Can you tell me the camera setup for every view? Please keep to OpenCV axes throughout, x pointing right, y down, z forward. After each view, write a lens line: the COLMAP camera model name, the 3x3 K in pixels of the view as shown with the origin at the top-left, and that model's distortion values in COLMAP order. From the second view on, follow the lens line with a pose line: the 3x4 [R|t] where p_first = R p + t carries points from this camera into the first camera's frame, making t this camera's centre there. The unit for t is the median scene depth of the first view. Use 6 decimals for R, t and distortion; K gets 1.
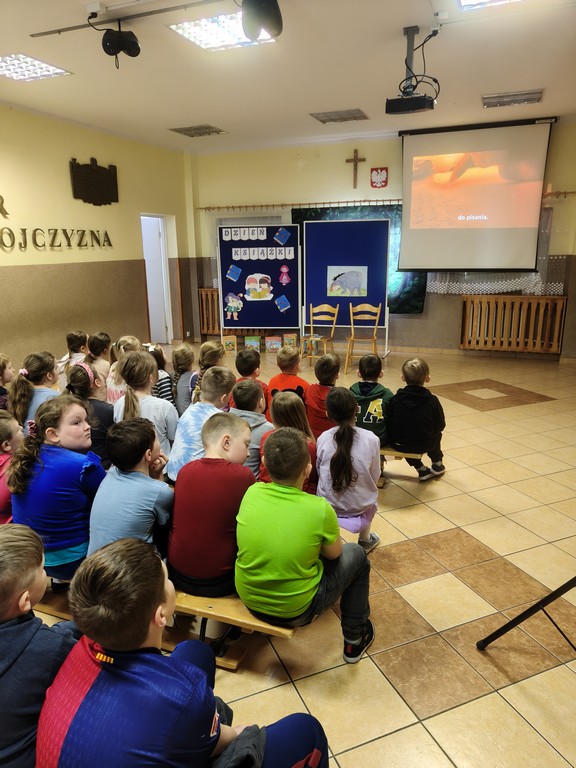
lens RADIAL K [[538.4, 0, 288.0], [0, 538.4, 384.0], [0, 0, 1]] dist [0.006631, 0.000943]
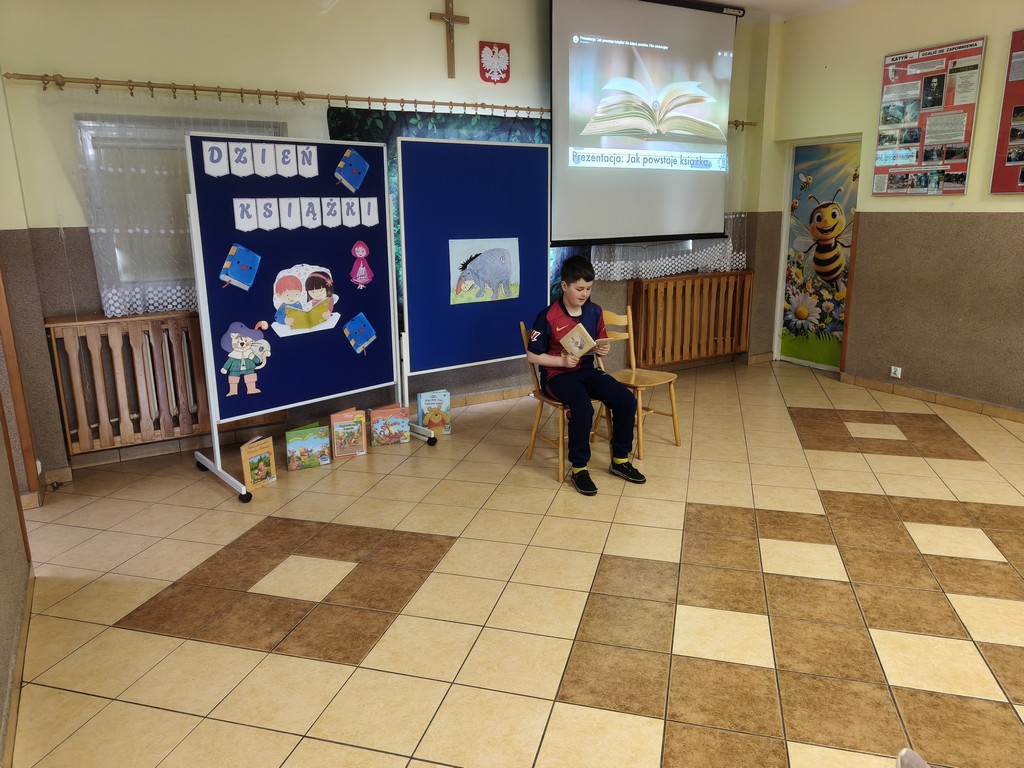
lens RADIAL K [[717.8, 0, 512.2], [0, 717.8, 378.3], [0, 0, 1]] dist [0.006631, 0.000943]
pose [[0.622684, -0.176128, 0.762393, -0.374007], [0.201625, 0.977552, 0.061157, -0.128951], [-0.756050, 0.115636, 0.644217, 0.573993]]
